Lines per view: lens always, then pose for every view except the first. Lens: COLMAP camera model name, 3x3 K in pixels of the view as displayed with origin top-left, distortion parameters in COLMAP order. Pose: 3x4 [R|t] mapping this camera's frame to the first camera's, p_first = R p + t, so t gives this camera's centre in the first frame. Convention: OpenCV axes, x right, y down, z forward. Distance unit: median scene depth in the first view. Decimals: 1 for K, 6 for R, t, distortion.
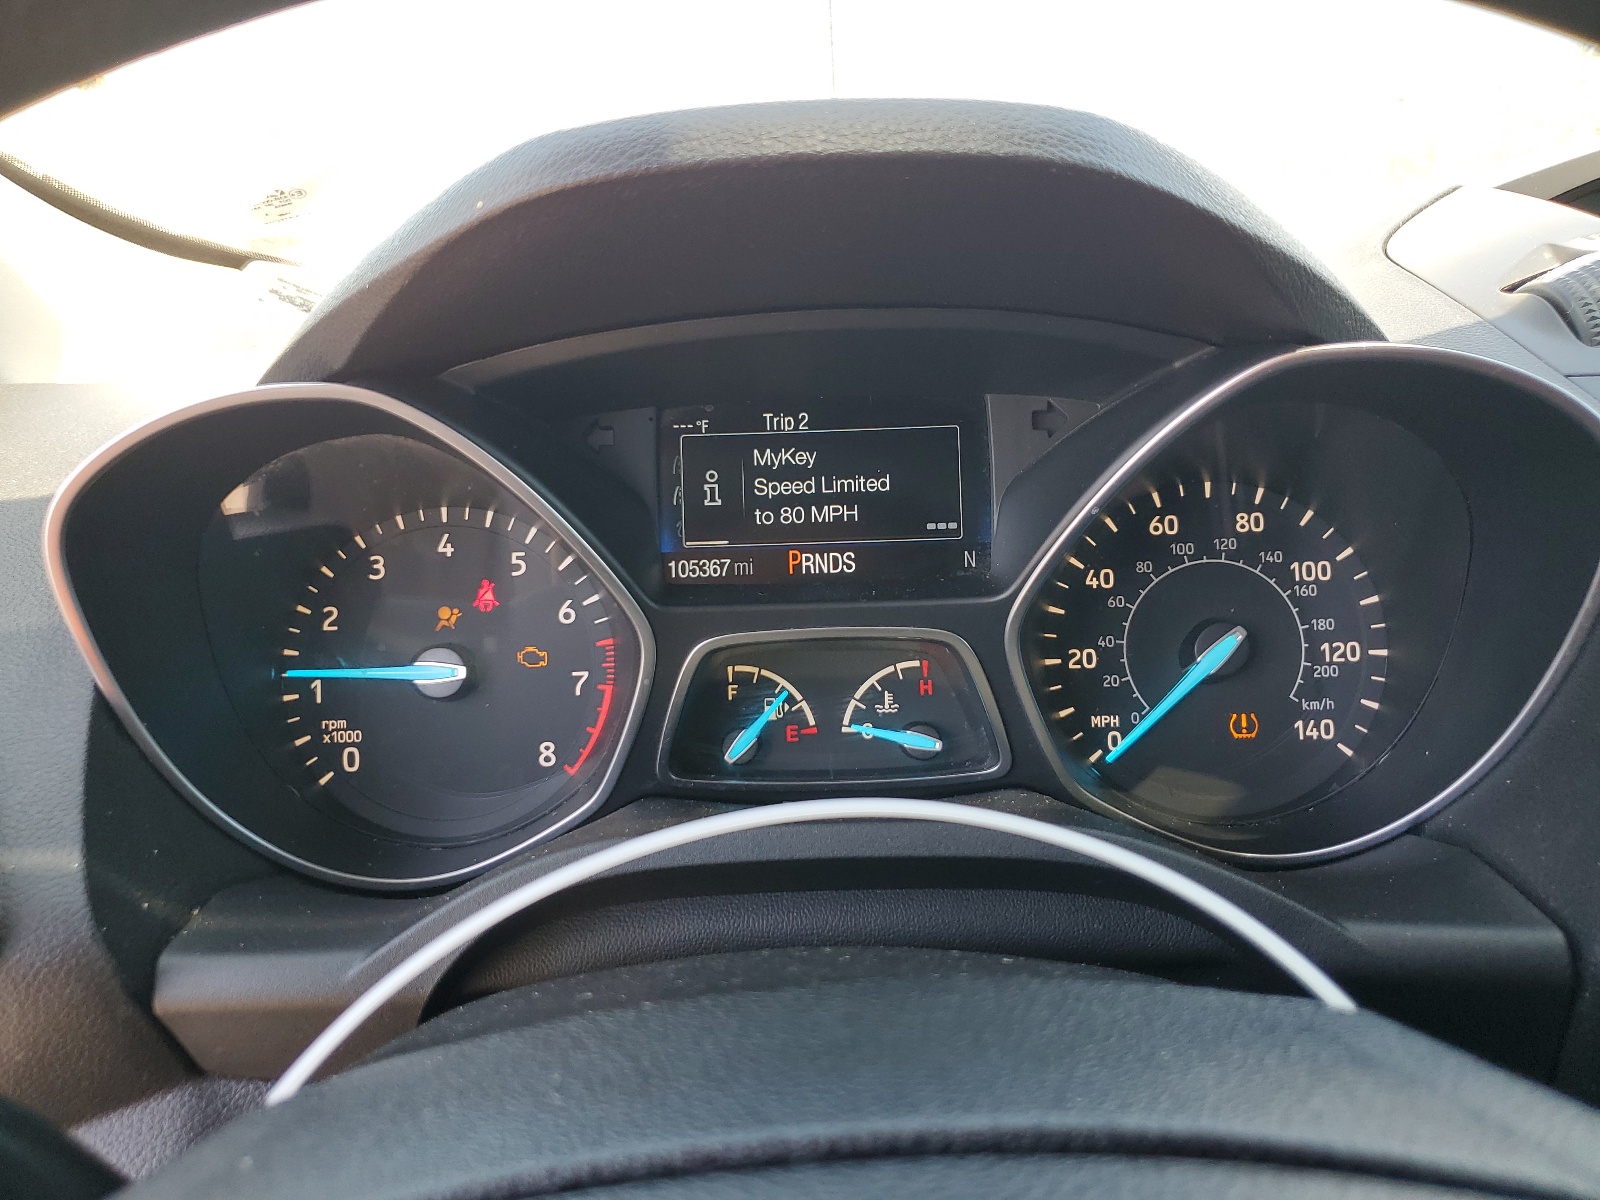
lens RADIAL K [[1186.3, 0, 800.0], [0, 1186.3, 600.0], [0, 0, 1]] dist [-0.002193, -0.000359]
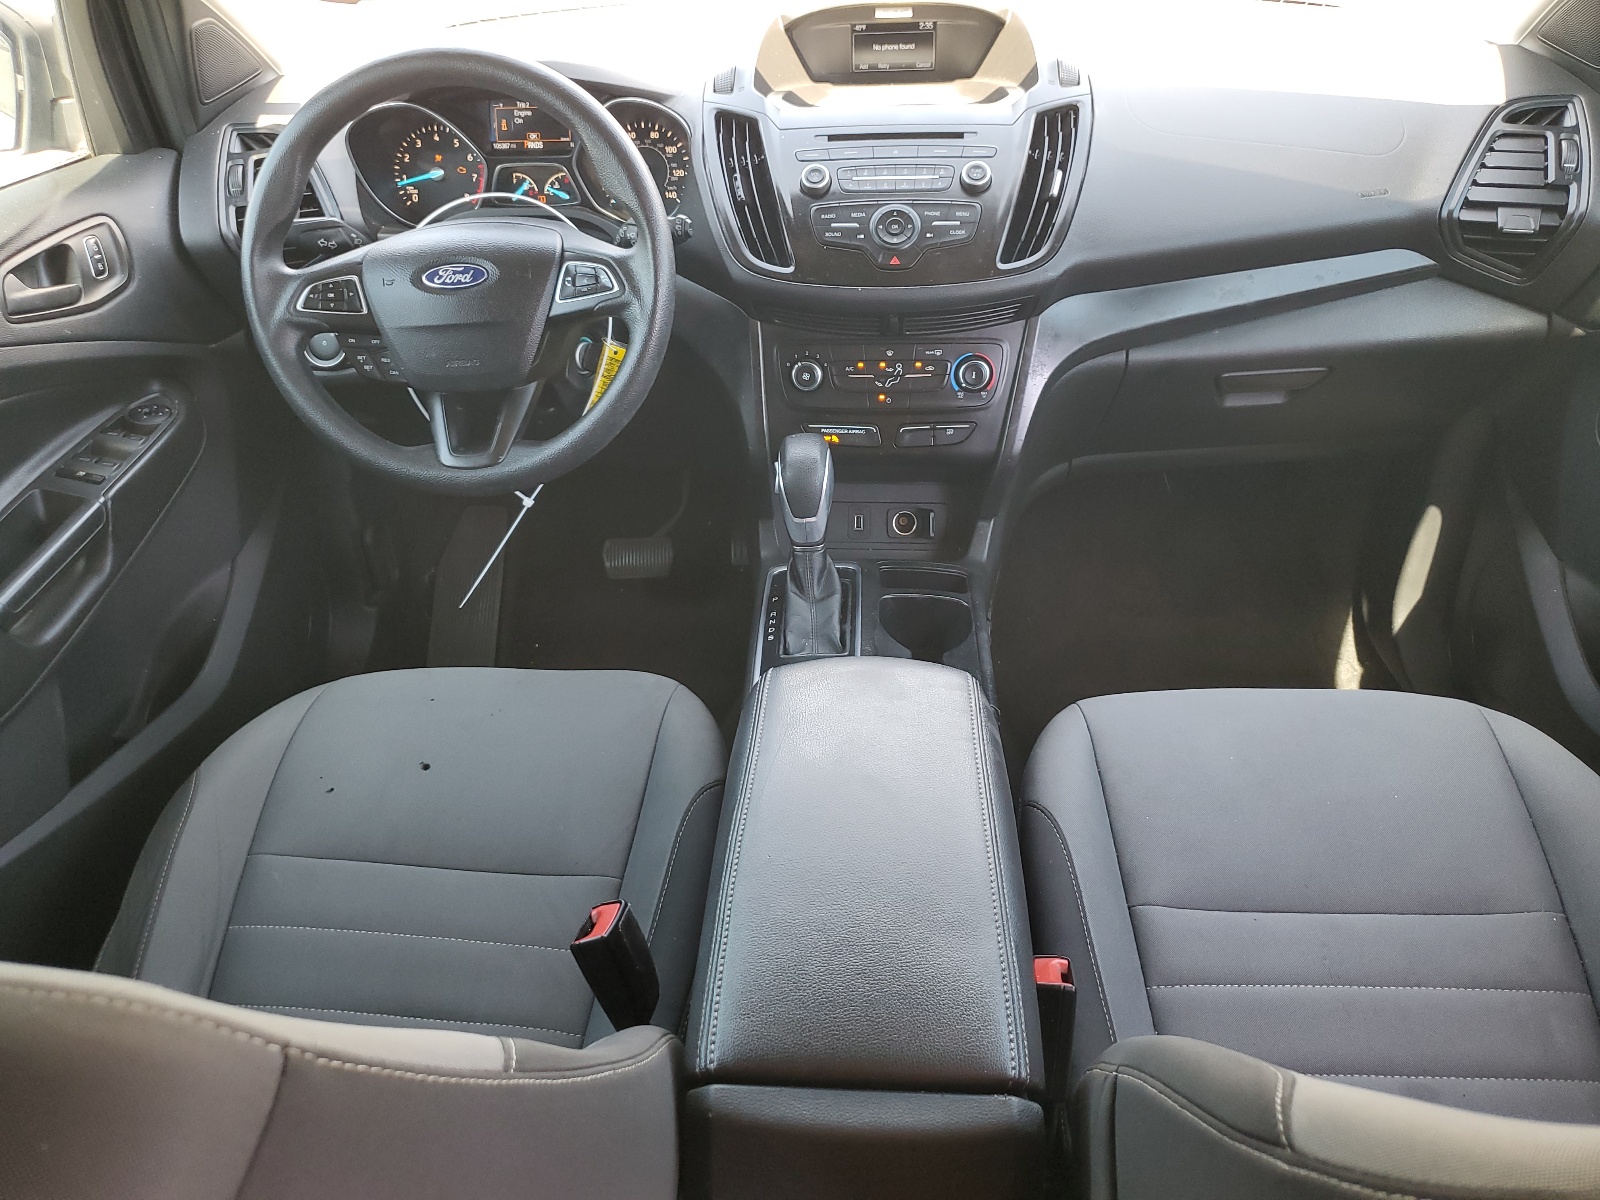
lens RADIAL K [[1405.3, 0, 800.0], [0, 1405.3, 600.0], [0, 0, 1]] dist [0.000917, -0.001163]
pose [[0.997672, 0.037835, -0.056738, 1.122534], [-0.017599, 0.946648, 0.321789, -0.110637], [0.065886, -0.320041, 0.945110, -3.487492]]
